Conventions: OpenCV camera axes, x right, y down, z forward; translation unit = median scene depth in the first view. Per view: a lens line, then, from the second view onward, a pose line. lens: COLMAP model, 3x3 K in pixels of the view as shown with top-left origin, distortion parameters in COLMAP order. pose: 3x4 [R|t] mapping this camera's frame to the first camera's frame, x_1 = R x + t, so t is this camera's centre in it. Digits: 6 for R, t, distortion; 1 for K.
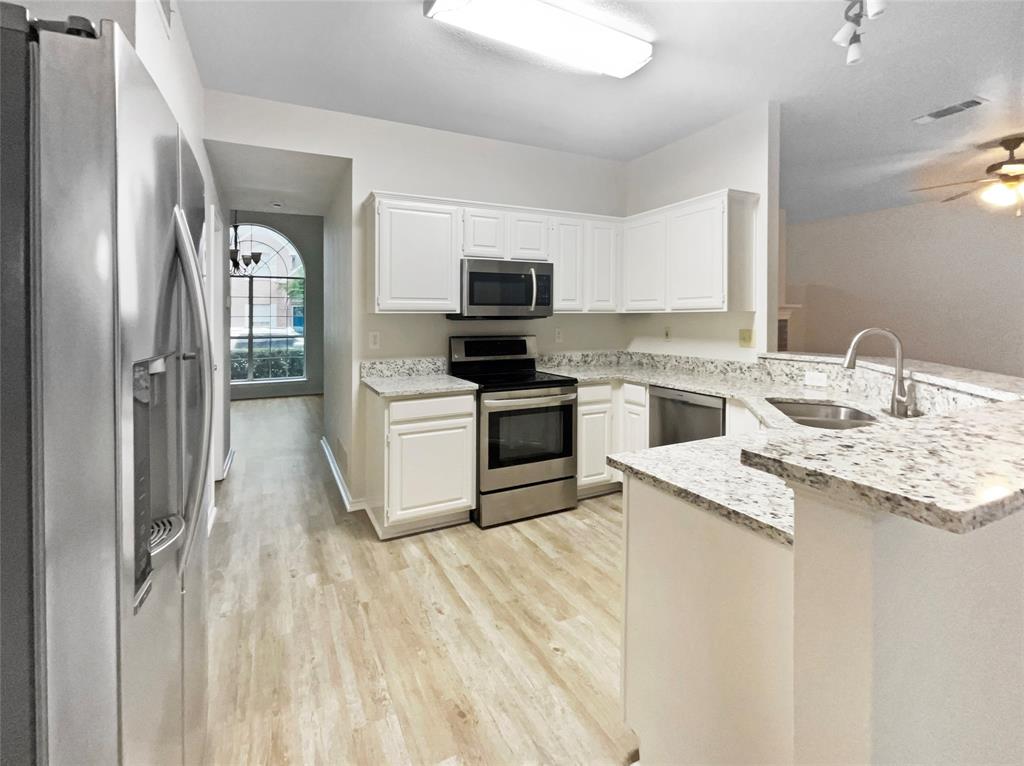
lens RADIAL K [[494.4, 0, 511.9], [0, 494.4, 383.2], [0, 0, 1]] dist [0.001720, 0.000262]
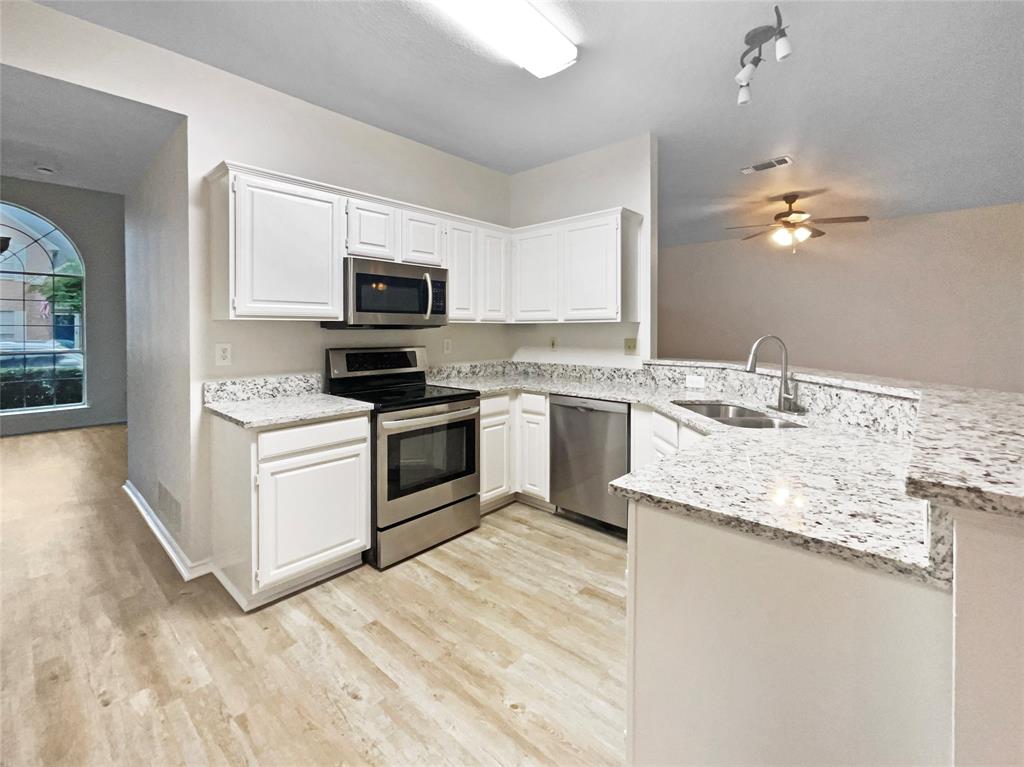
lens RADIAL K [[465.2, 0, 553.2], [0, 465.2, 376.6], [0, 0, 1]] dist [0.000871, 0.000510]
pose [[0.919648, -0.036123, 0.391080, -0.097021], [0.048476, 0.998587, -0.021756, -0.011924], [-0.389741, 0.038966, 0.920100, 0.134191]]
